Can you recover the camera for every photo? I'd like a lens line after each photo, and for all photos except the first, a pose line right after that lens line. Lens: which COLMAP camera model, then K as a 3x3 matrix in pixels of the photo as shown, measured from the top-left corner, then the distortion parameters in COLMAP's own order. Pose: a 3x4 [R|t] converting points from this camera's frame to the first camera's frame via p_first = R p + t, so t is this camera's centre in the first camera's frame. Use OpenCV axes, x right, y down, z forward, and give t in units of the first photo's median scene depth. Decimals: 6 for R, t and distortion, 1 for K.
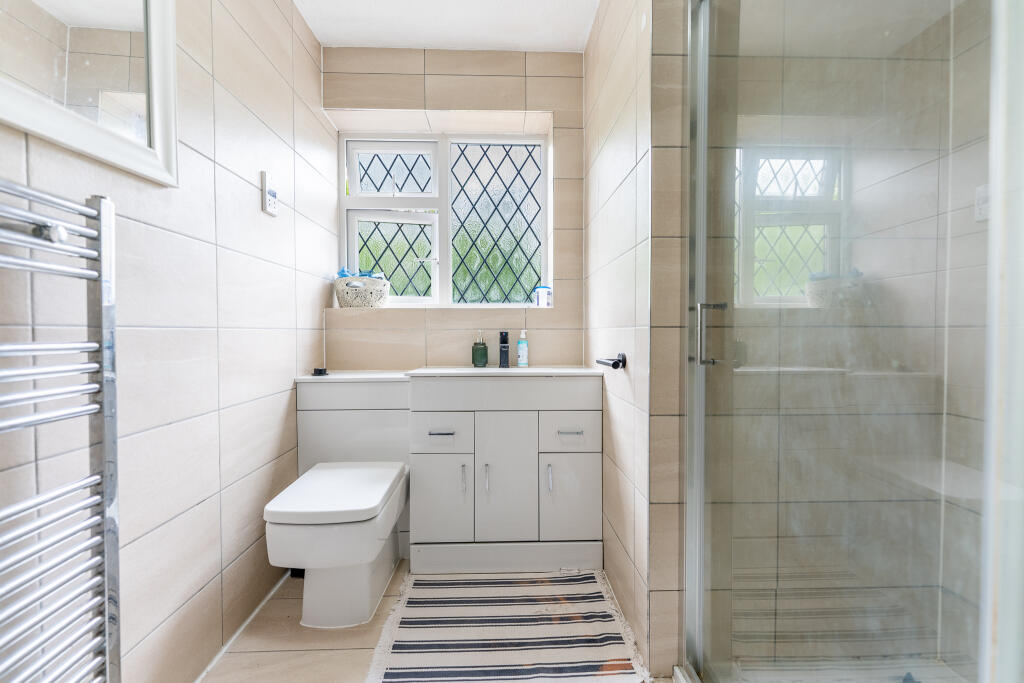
lens RADIAL K [[416.2, 0, 508.6], [0, 416.2, 341.6], [0, 0, 1]] dist [0.002211, 0.000172]
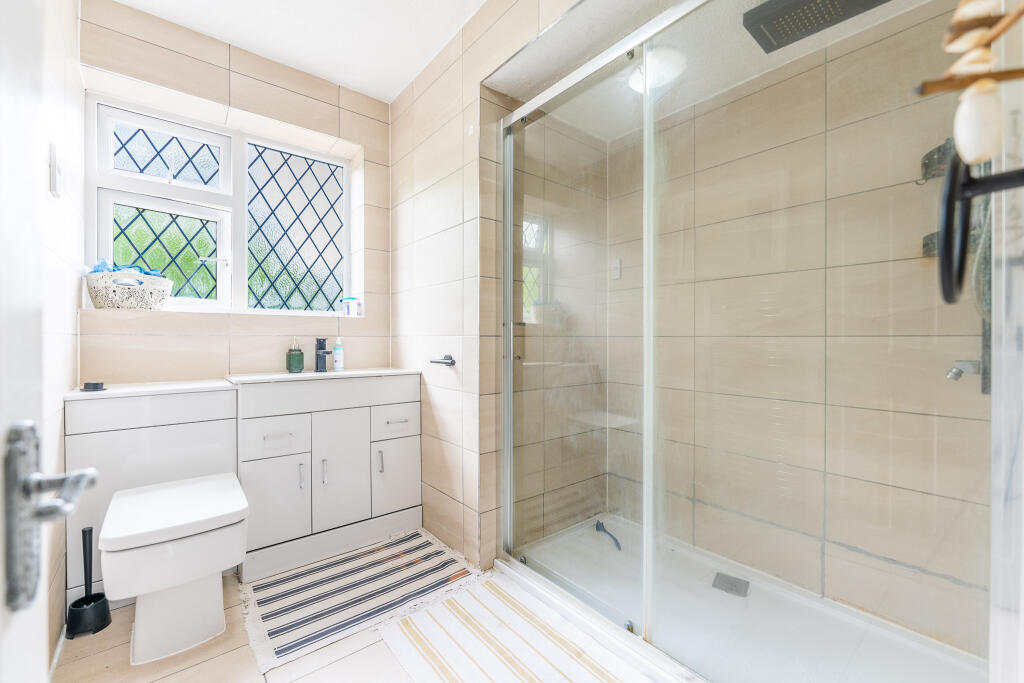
lens RADIAL K [[416.2, 0, 513.5], [0, 416.2, 340.1], [0, 0, 1]] dist [0.002211, 0.000172]
pose [[0.793185, 0.001061, 0.608980, -0.269968], [0.010667, 0.999821, -0.015635, 0.002310], [-0.608888, 0.018898, 0.793031, -0.149325]]
